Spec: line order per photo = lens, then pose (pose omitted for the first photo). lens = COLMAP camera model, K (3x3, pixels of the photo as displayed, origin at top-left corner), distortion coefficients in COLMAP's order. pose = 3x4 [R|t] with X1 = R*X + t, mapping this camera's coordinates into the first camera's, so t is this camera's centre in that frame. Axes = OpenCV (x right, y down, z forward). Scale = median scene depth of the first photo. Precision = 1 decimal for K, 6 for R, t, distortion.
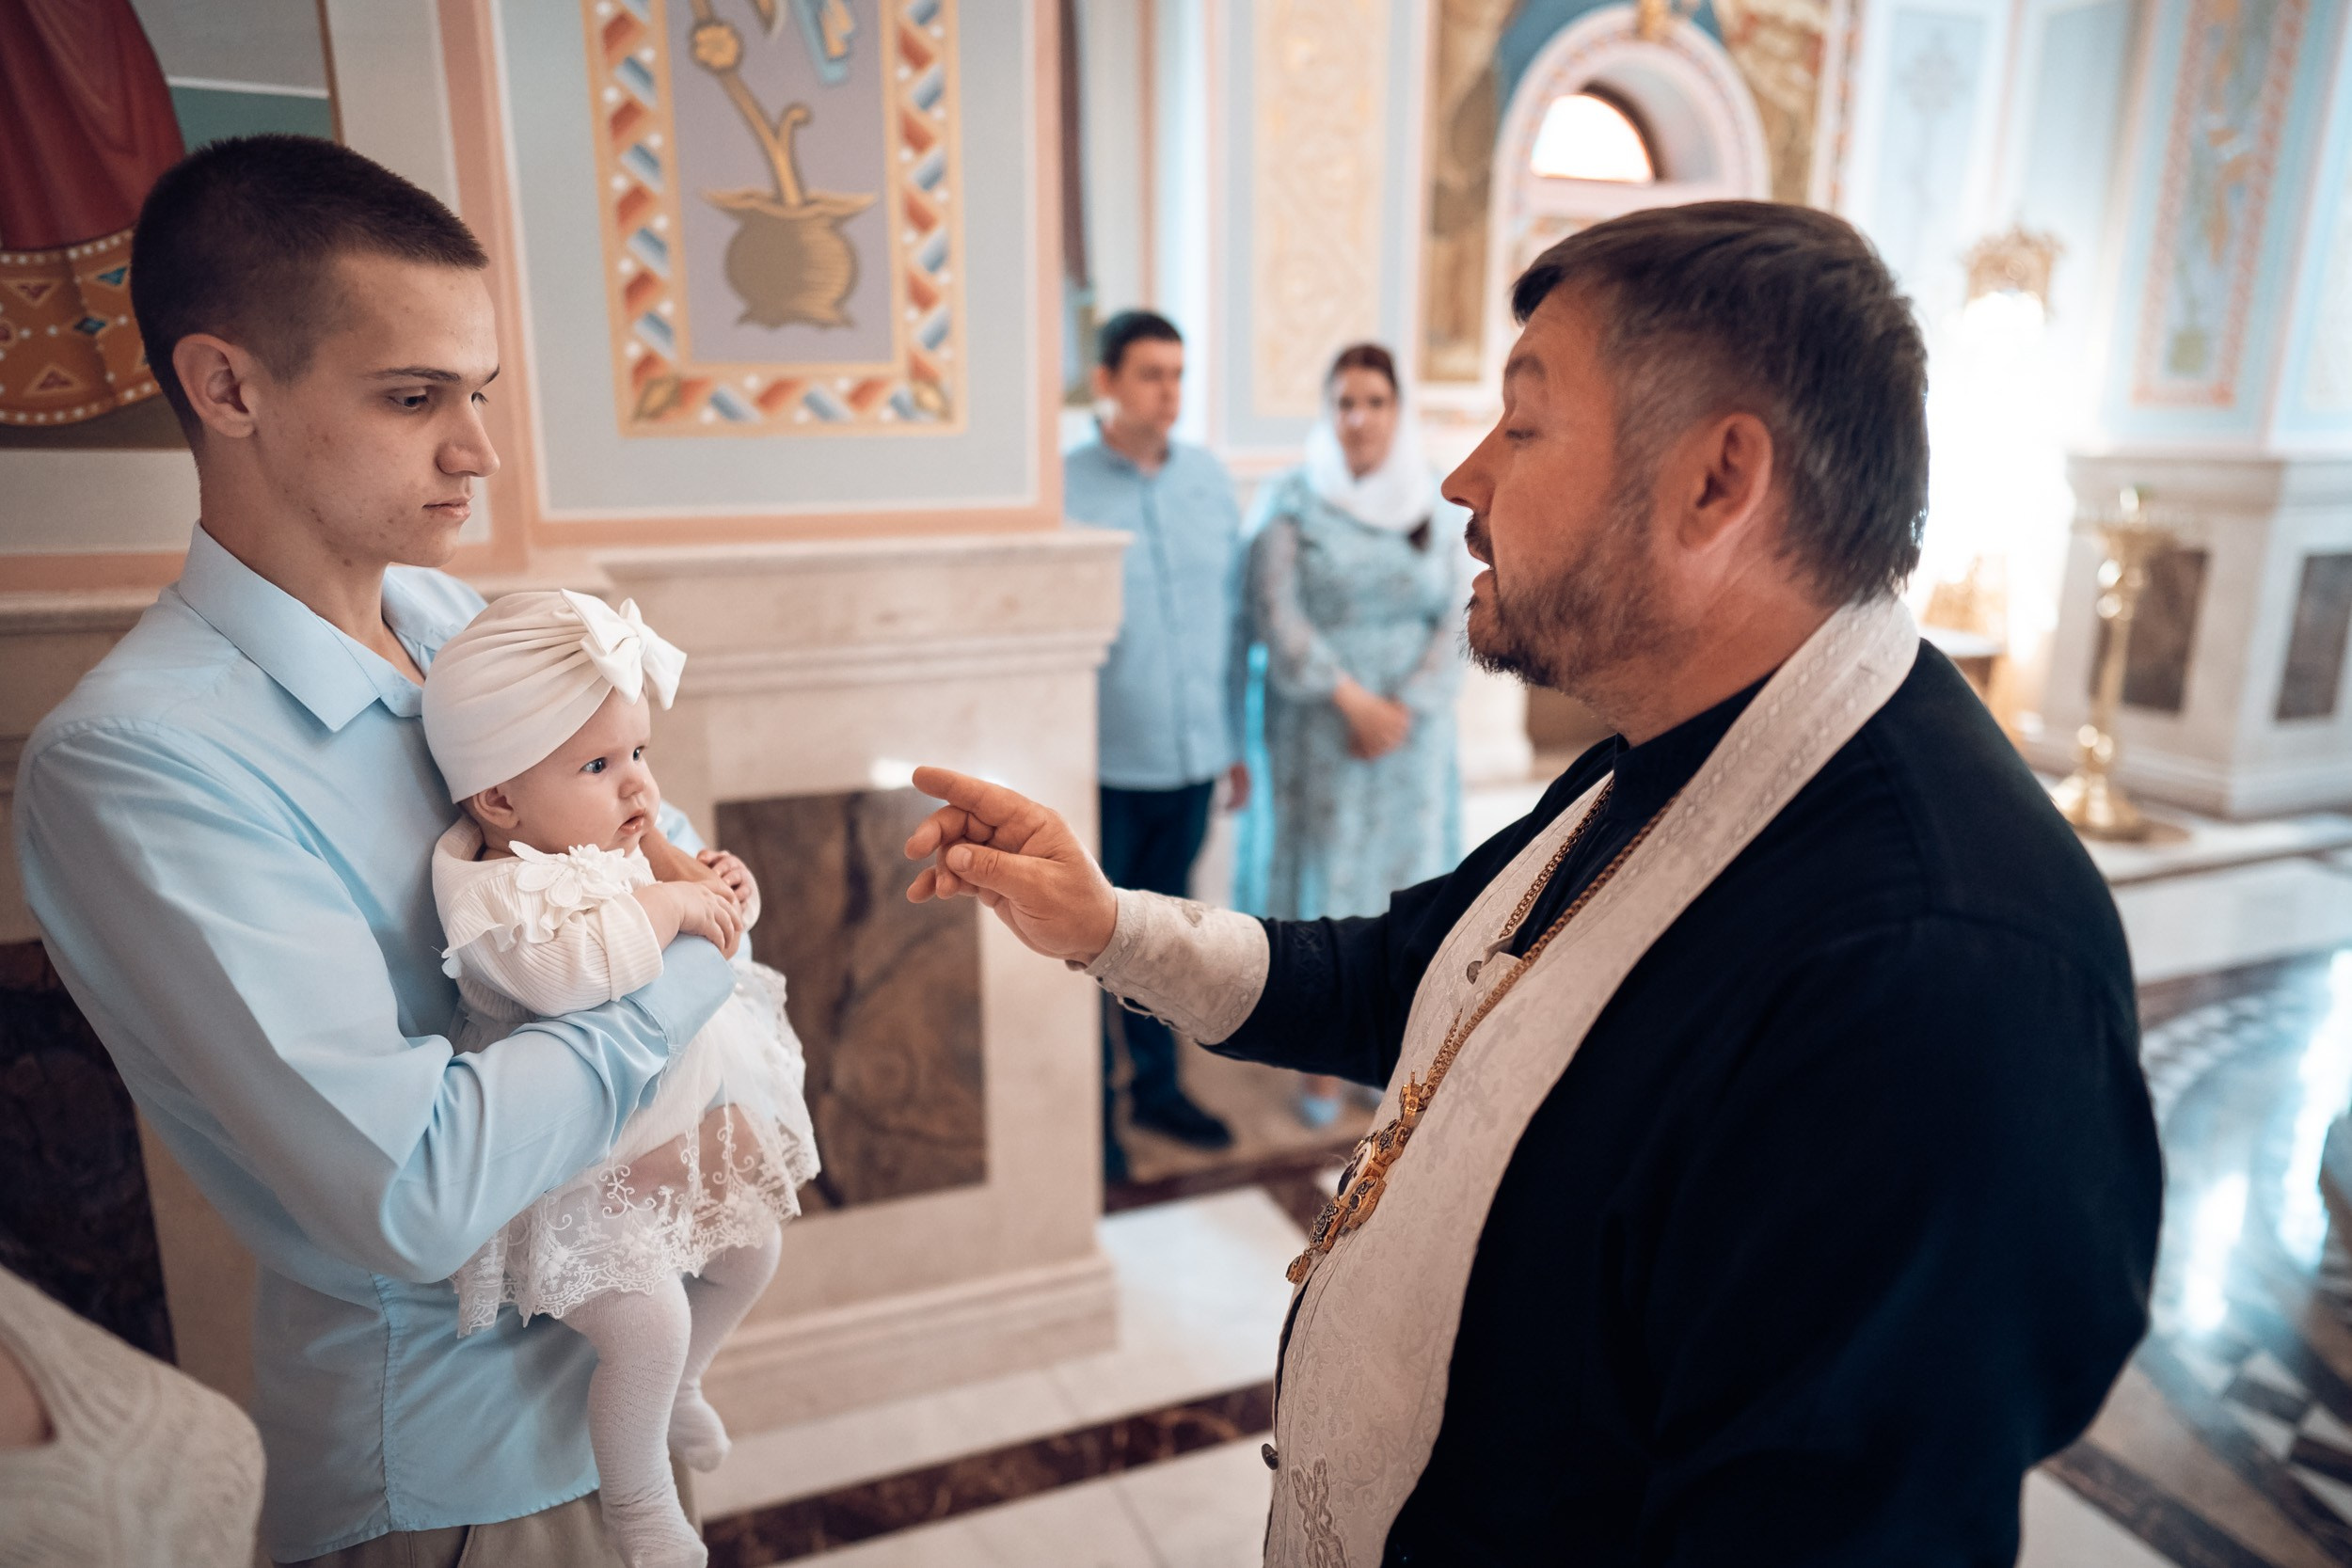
lens RADIAL K [[1570.7, 0, 1172.5], [0, 1570.7, 775.1], [0, 0, 1]] dist [-0.031522, 0.040134]
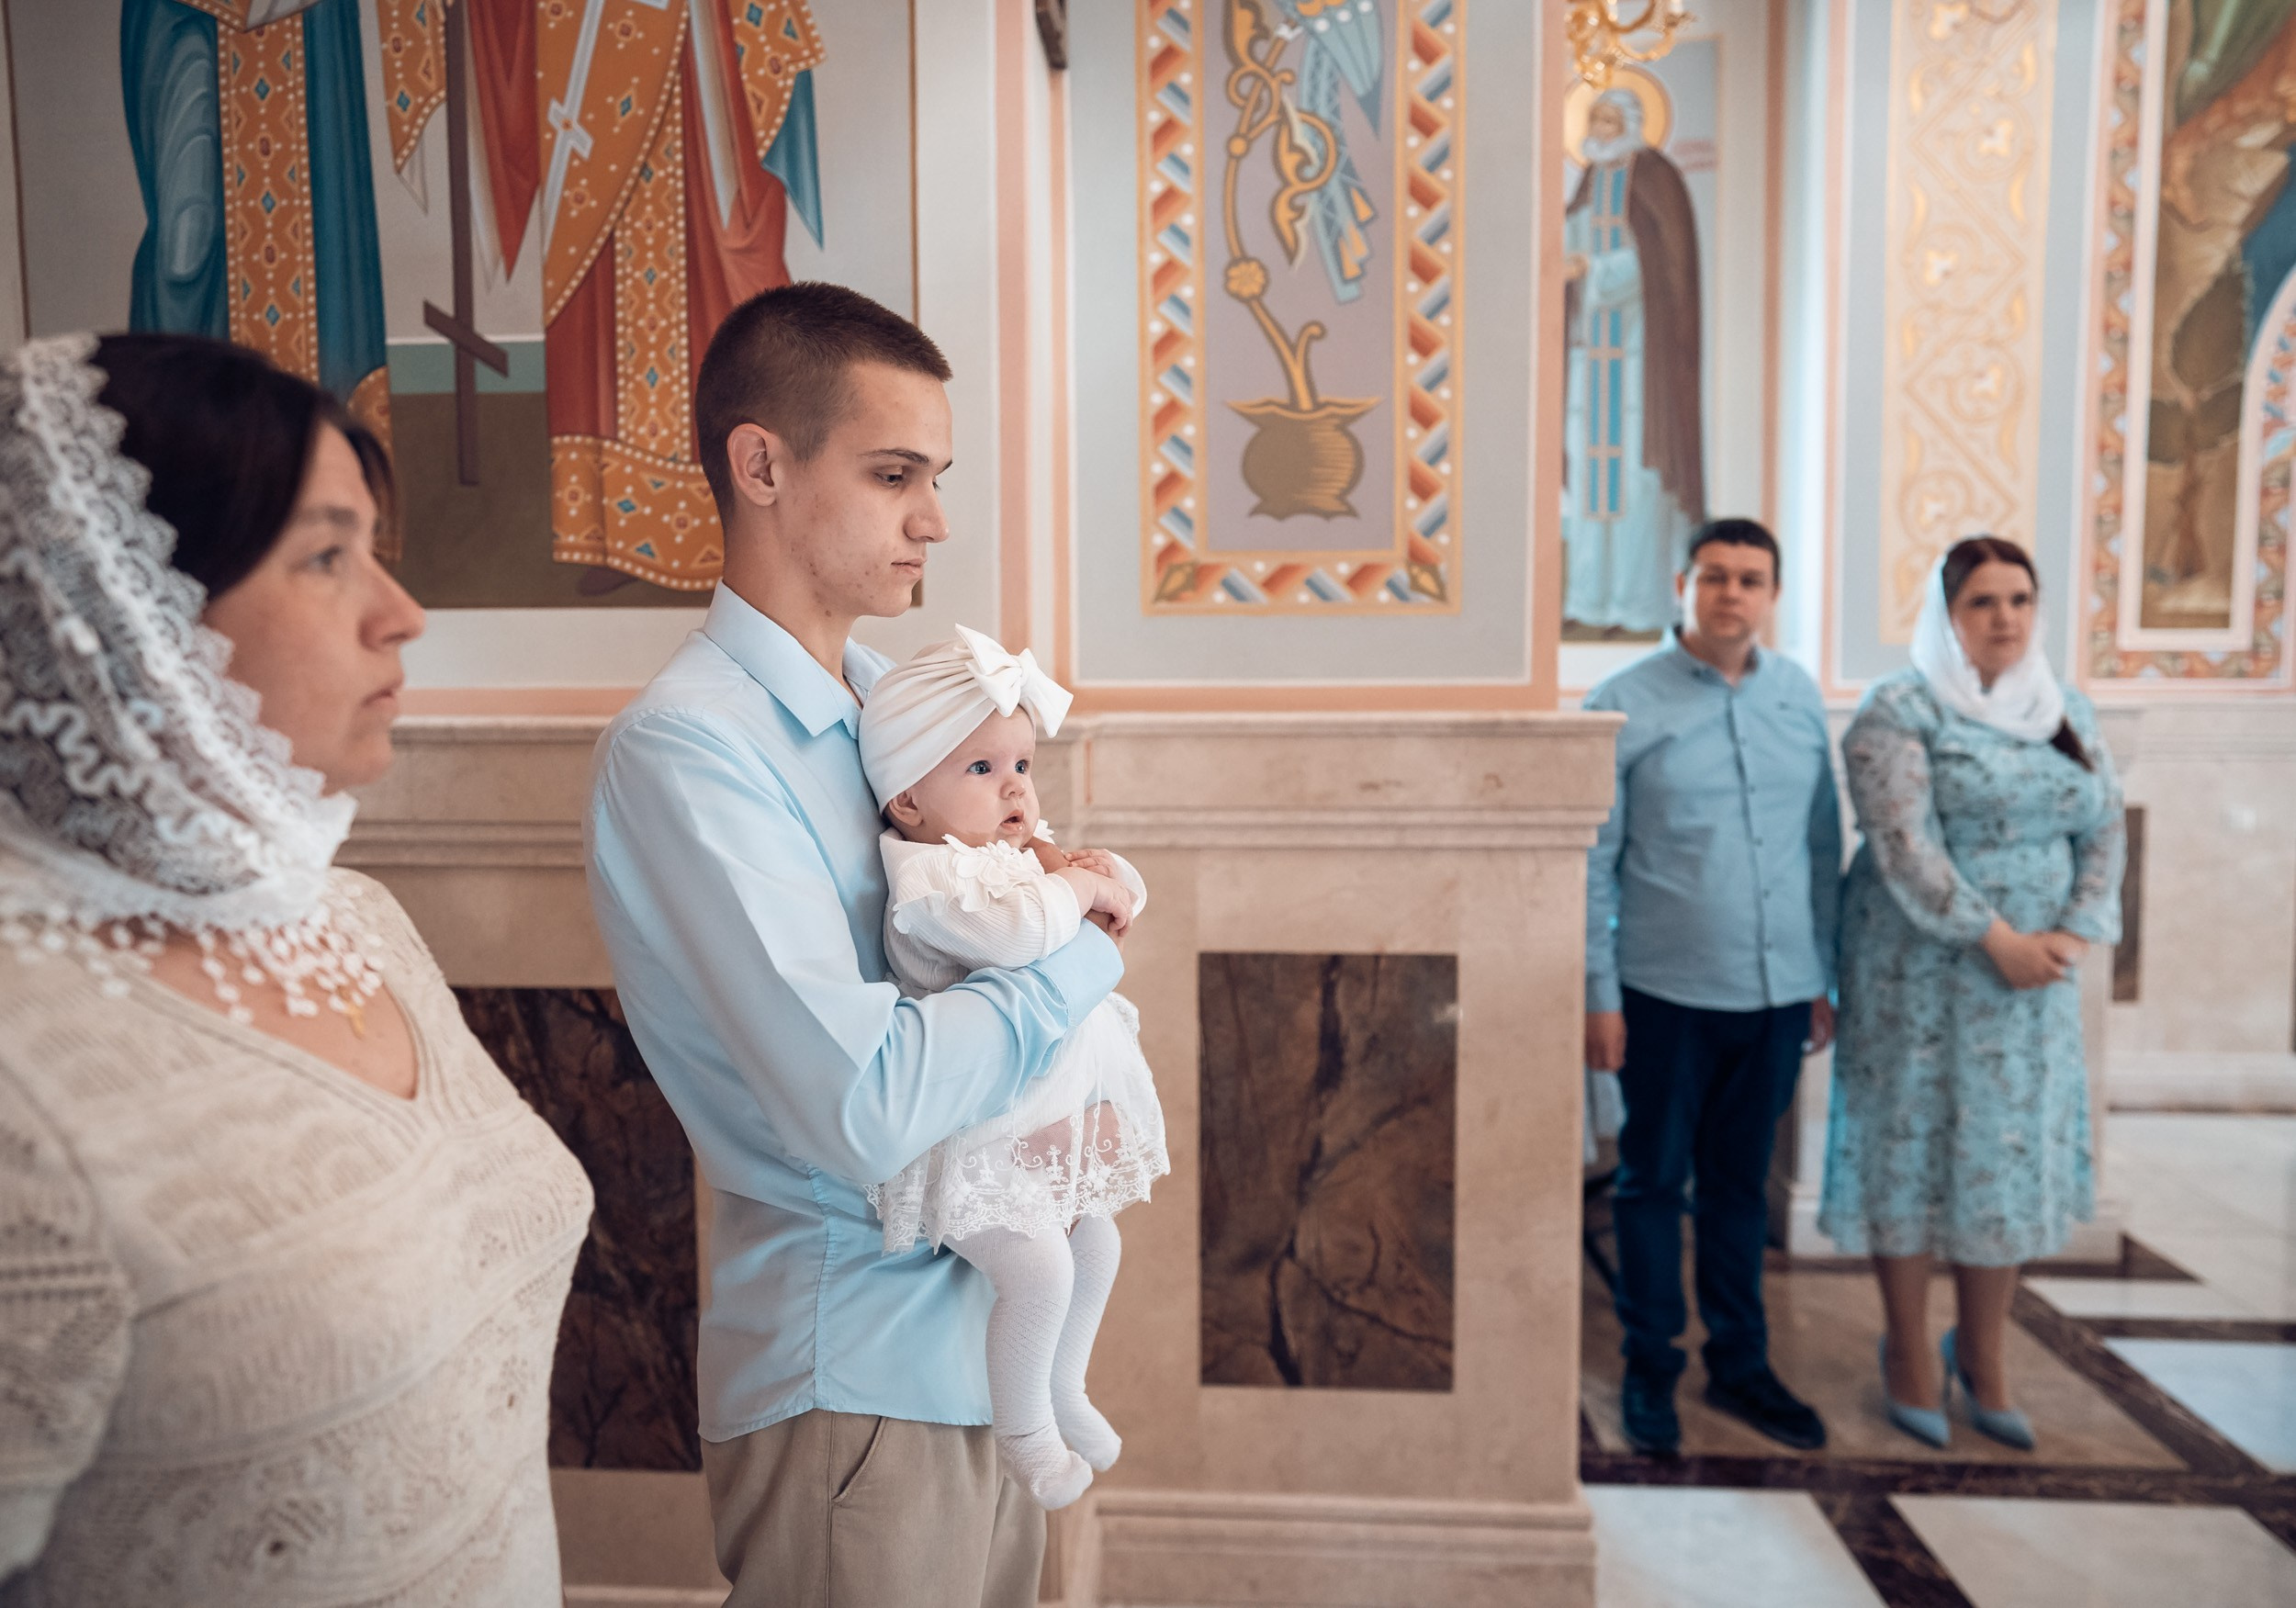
lens RADIAL K [[1622.6, 0, 1157.2], [0, 1622.6, 809.6], [0, 0, 1]] dist [-0.028386, 0.031670]
pose [[0.902545, 0.026217, -0.429796, 0.159058], [-0.096602, 0.985030, -0.142772, 0.085152], [0.419619, 0.170377, 0.891567, -0.012630]]
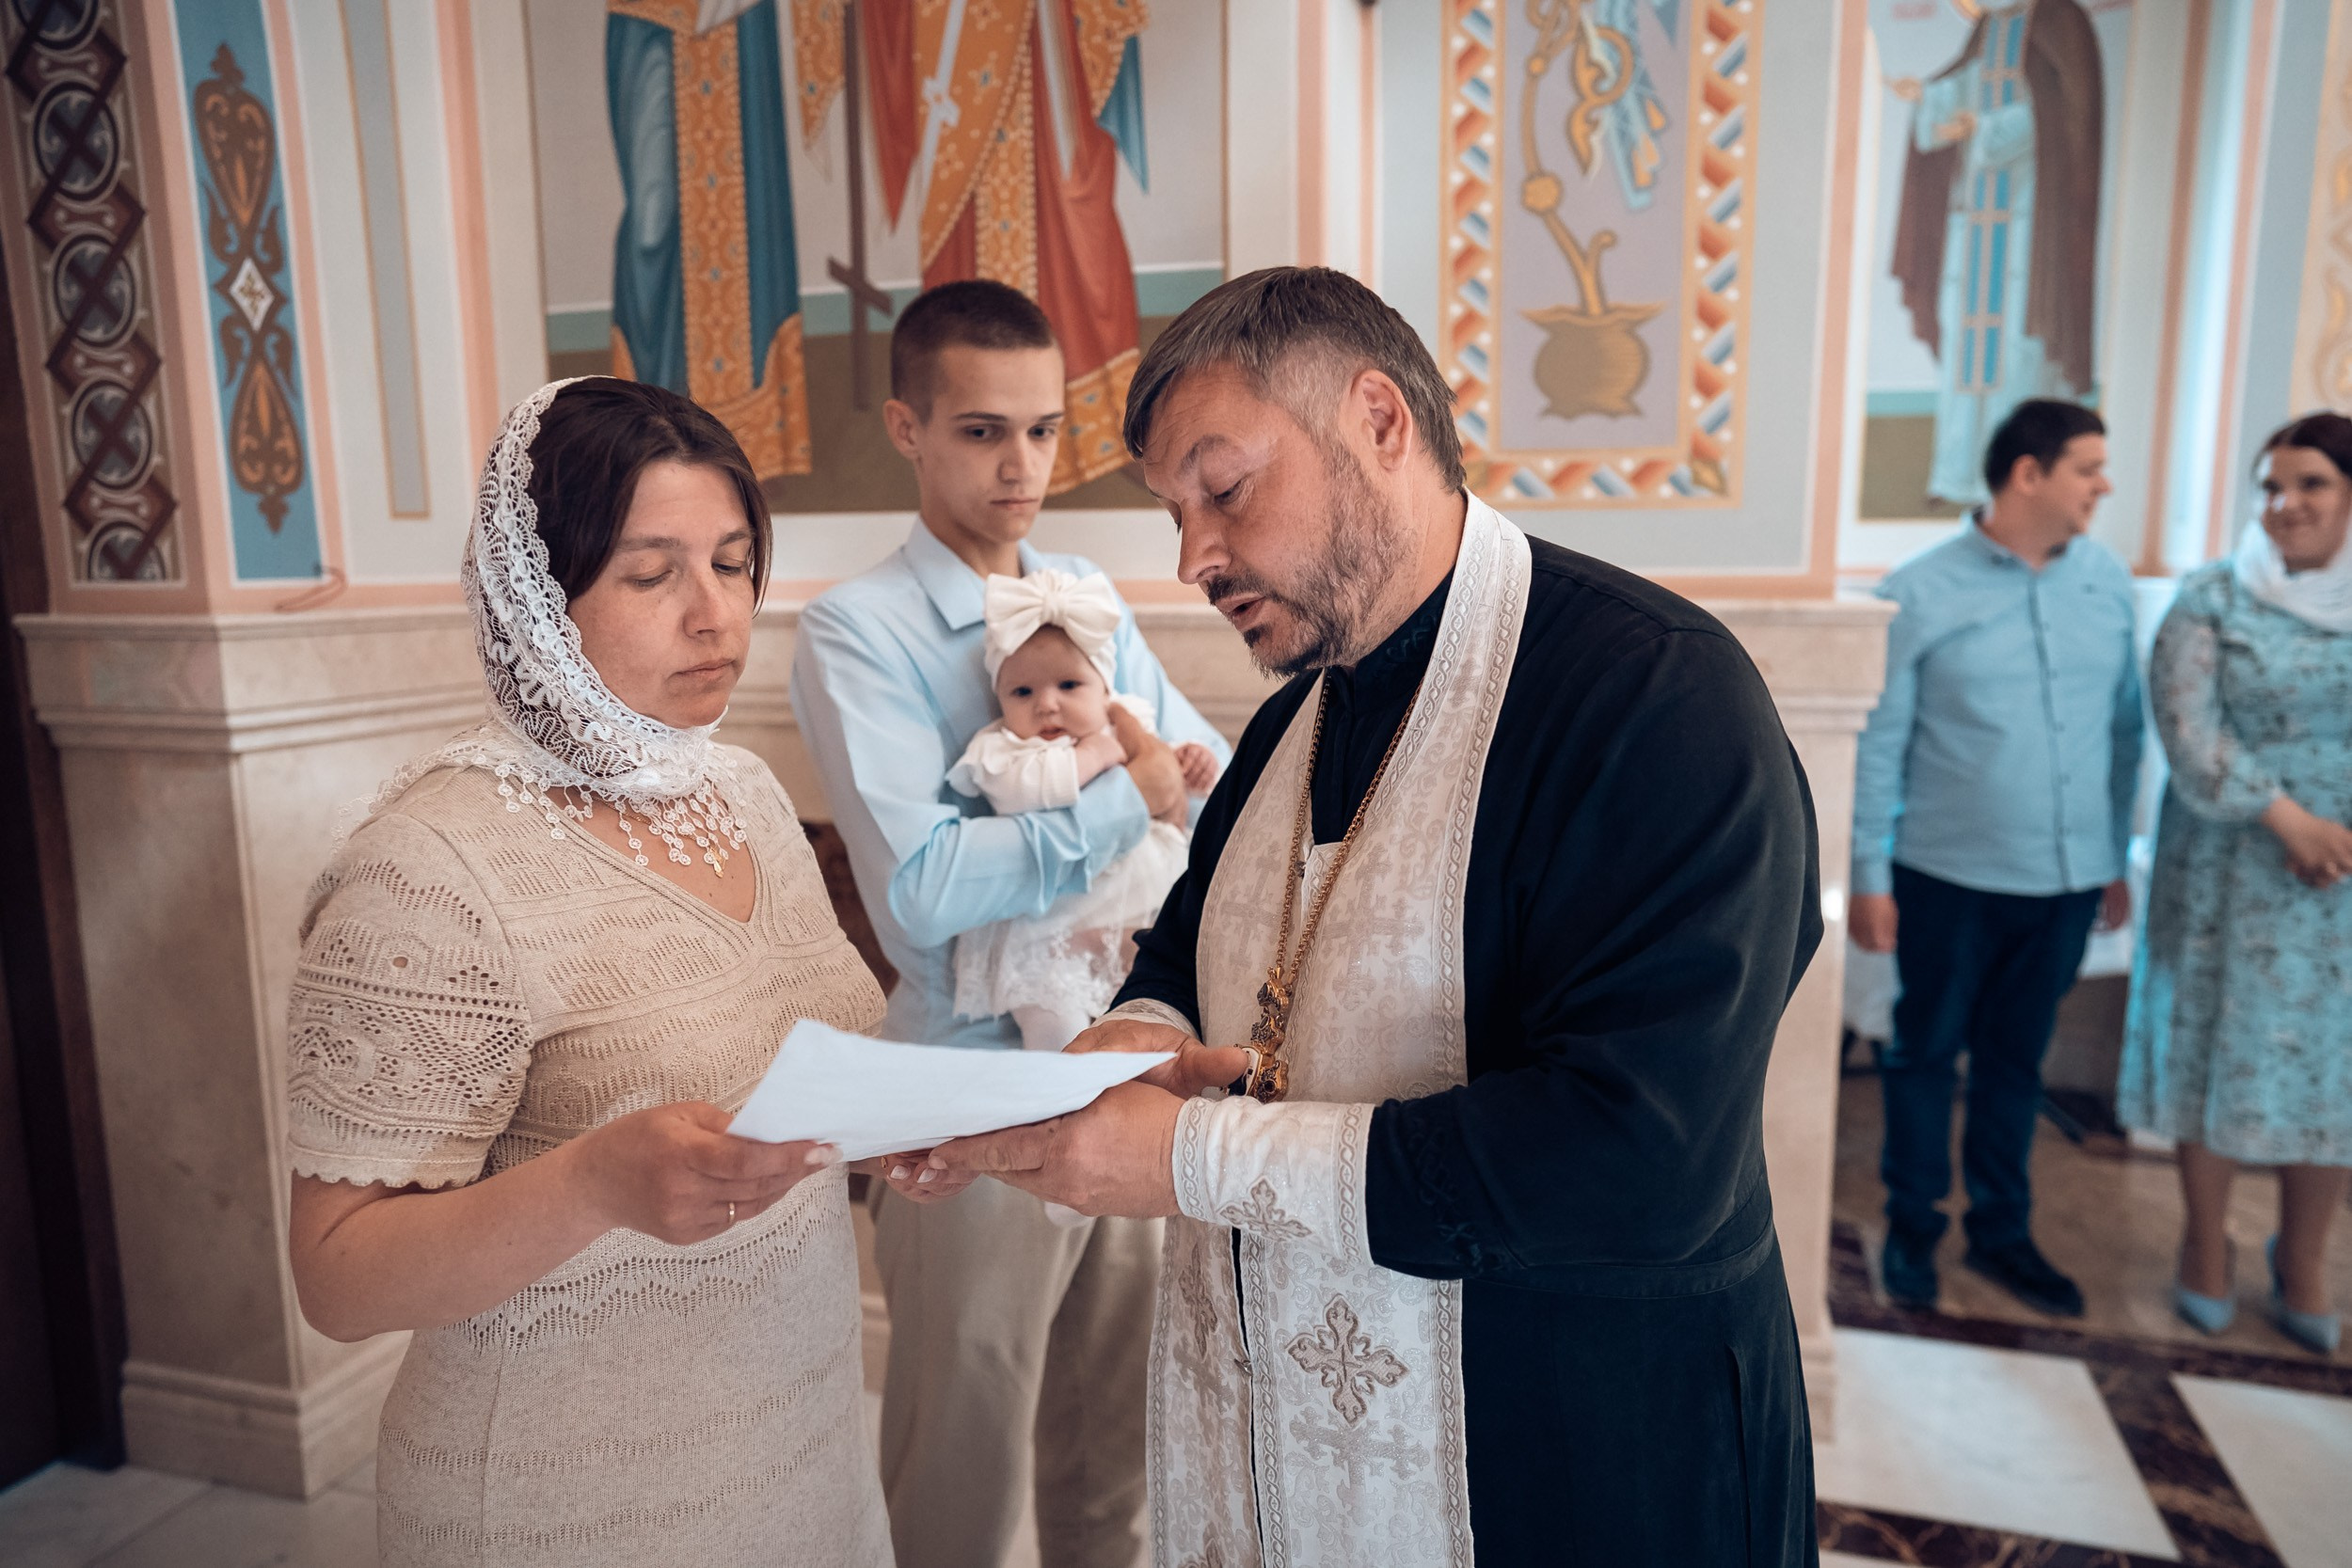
lens RADIAL K [[1570.7, 0, 1188.5], [0, 1570.7, 795.8], [0, 0, 1]] dist [-0.031522, 0.040134]
pose [[0.770806, 0.088963, -0.630828, 0.292562], [-0.142501, 0.989189, -0.034619, 0.076030], [0.620928, 0.116578, 0.775150, -0.057631]]
